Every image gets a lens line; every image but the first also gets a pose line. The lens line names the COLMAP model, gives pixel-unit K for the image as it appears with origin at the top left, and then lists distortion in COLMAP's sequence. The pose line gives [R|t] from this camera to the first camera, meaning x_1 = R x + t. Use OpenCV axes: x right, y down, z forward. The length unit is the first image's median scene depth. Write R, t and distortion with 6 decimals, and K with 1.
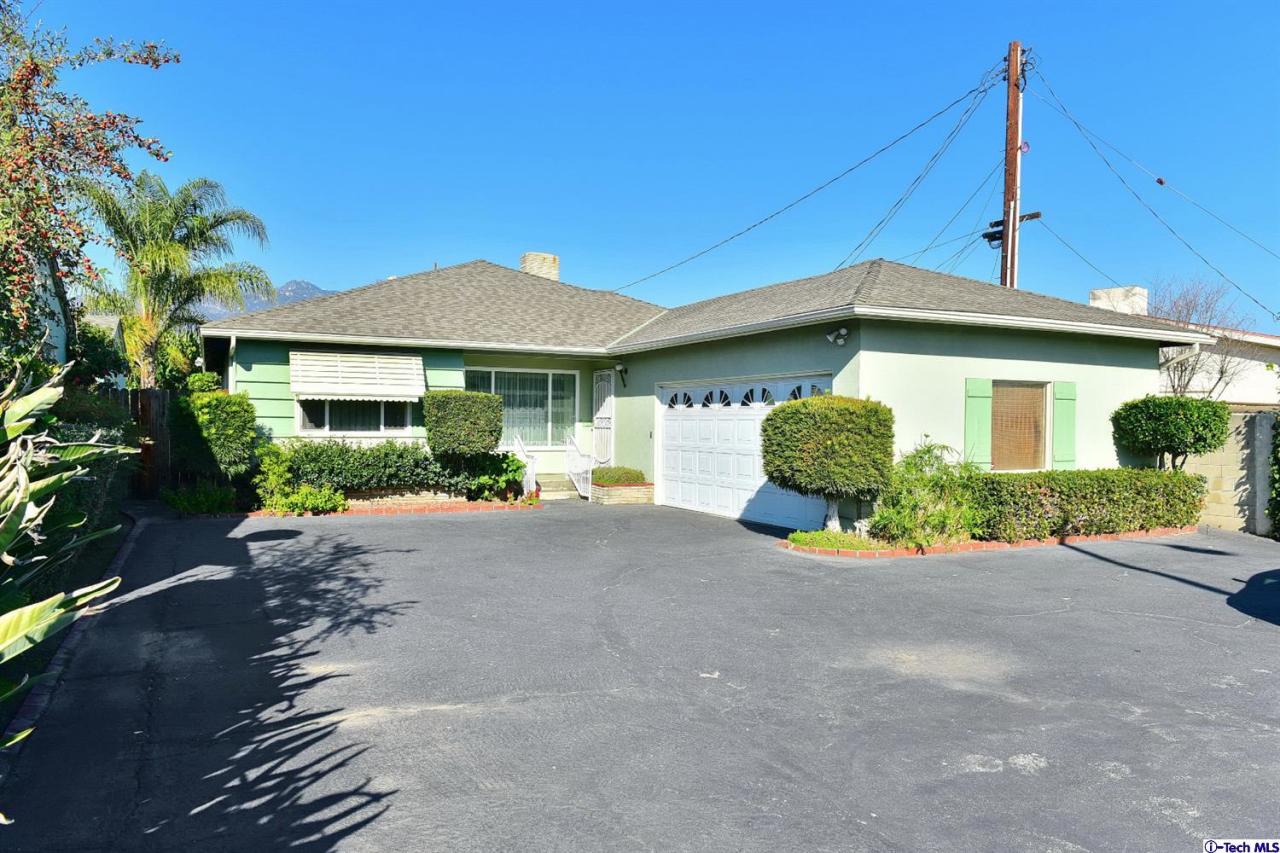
lens RADIAL K [[883.4, 0, 639.8], [0, 883.4, 426.1], [0, 0, 1]] dist [-0.003973, -0.002793]
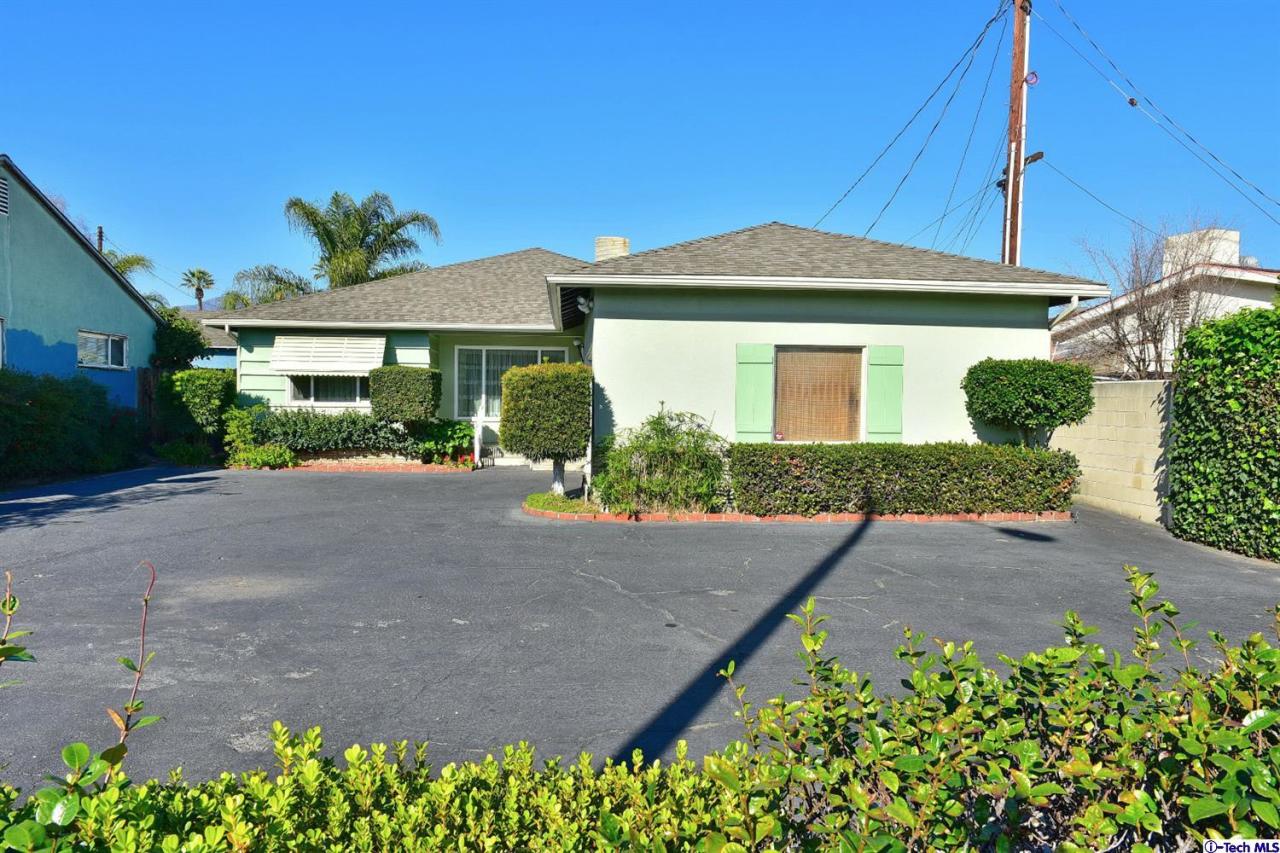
lens RADIAL K [[883.4, 0, 641.5], [0, 883.4, 426.2], [0, 0, 1]] dist [-0.003973, -0.002793]
pose [[0.928976, 0.010002, -0.370005, 0.500575], [-0.002322, 0.999773, 0.021197, 0.012400], [0.370133, -0.018833, 0.928788, 0.050962]]
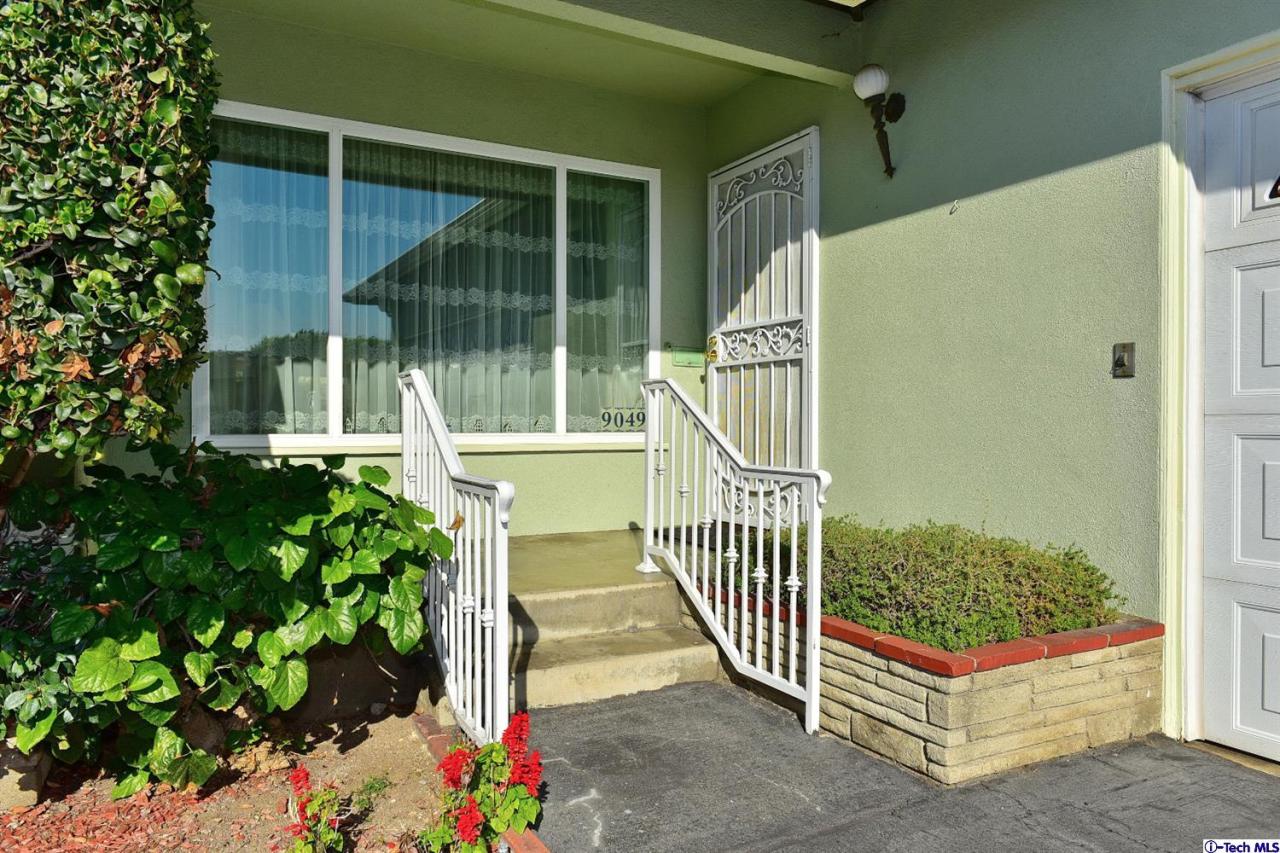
lens RADIAL K [[883.4, 0, 646.7], [0, 883.4, 428.2], [0, 0, 1]] dist [-0.003973, -0.002793]
pose [[0.999491, -0.008786, 0.030654, -0.101677], [0.008719, 0.999959, 0.002314, 0.024702], [-0.030673, -0.002046, 0.999527, 0.875914]]
